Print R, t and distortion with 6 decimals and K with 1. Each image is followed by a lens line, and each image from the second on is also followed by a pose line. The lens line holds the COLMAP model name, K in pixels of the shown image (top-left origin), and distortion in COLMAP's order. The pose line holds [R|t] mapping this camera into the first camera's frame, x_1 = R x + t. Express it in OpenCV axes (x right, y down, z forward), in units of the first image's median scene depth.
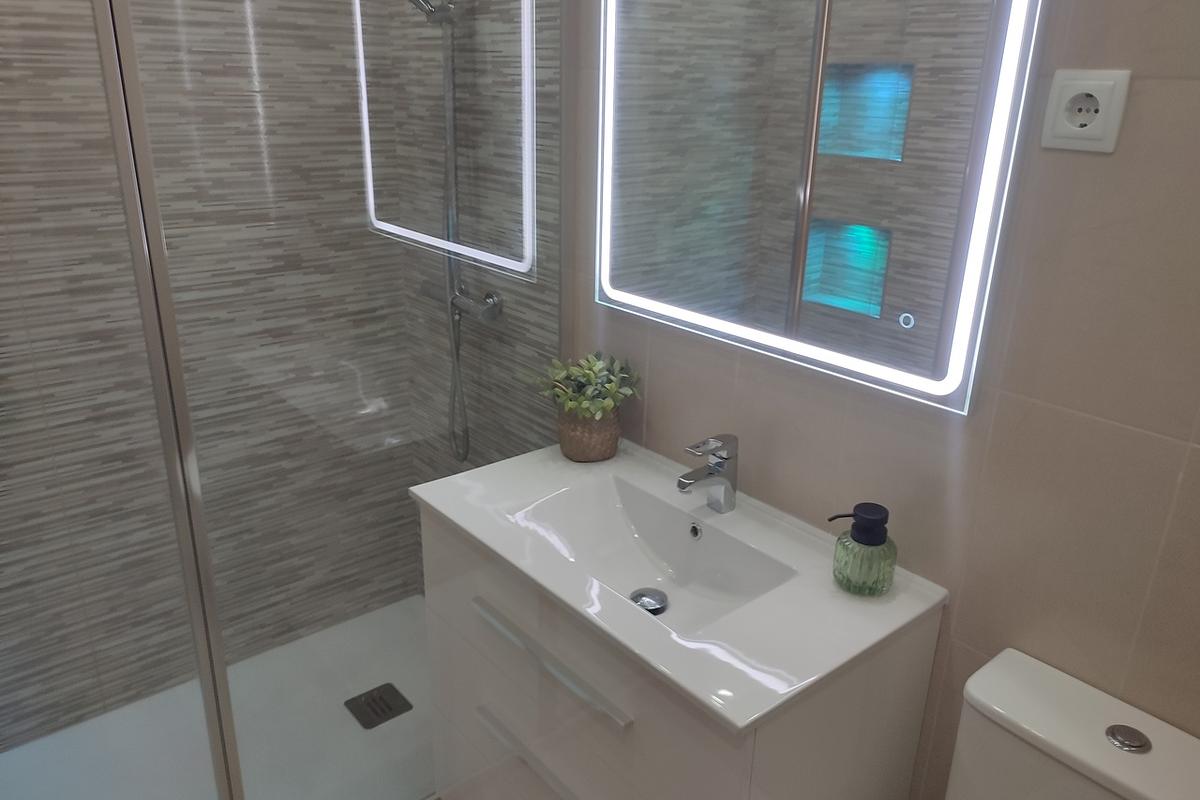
lens RADIAL K [[876.6, 0, 602.5], [0, 876.6, 396.0], [0, 0, 1]] dist [0.023432, -0.004780]
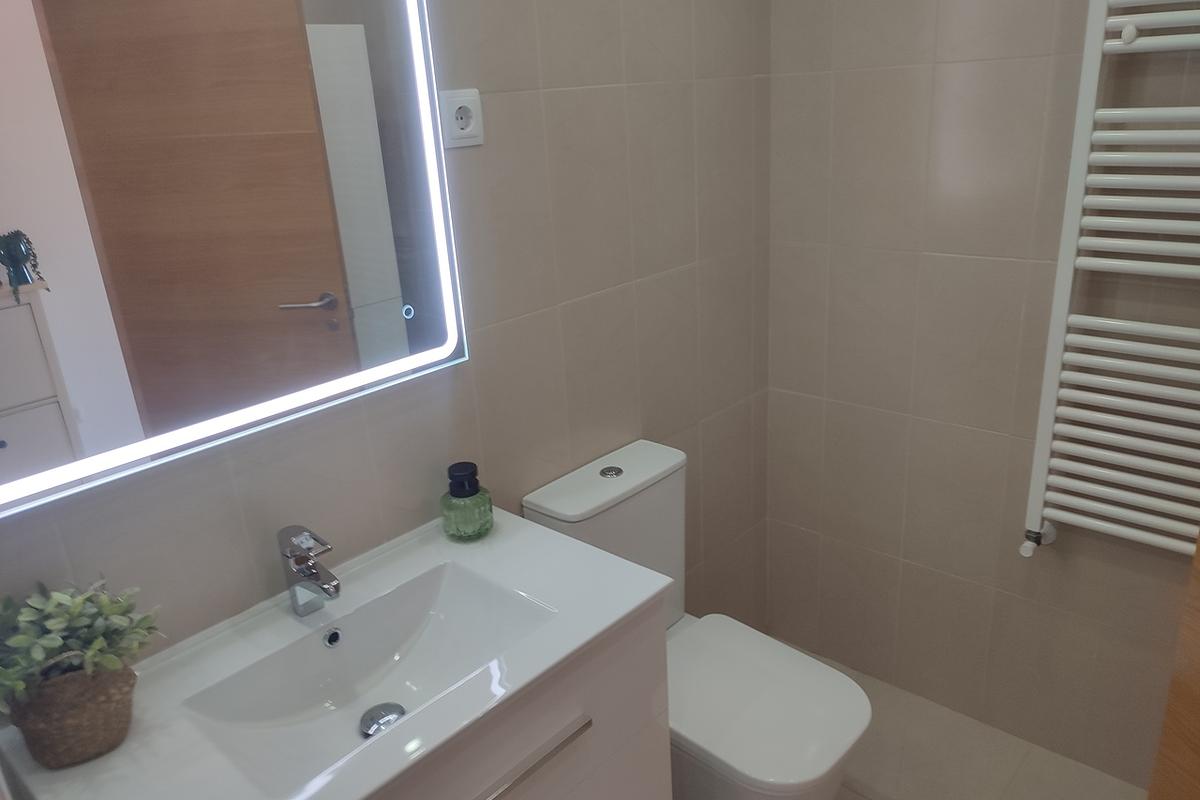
lens RADIAL K [[876.6, 0, 602.5], [0, 876.6, 396.0], [0, 0, 1]] dist [0.023432, -0.004780]
pose [[-0.136329, -0.354624, 0.925017, -0.811656], [0.391513, 0.838436, 0.379133, -0.336553], [-0.910017, 0.413843, 0.024537, 0.802402]]
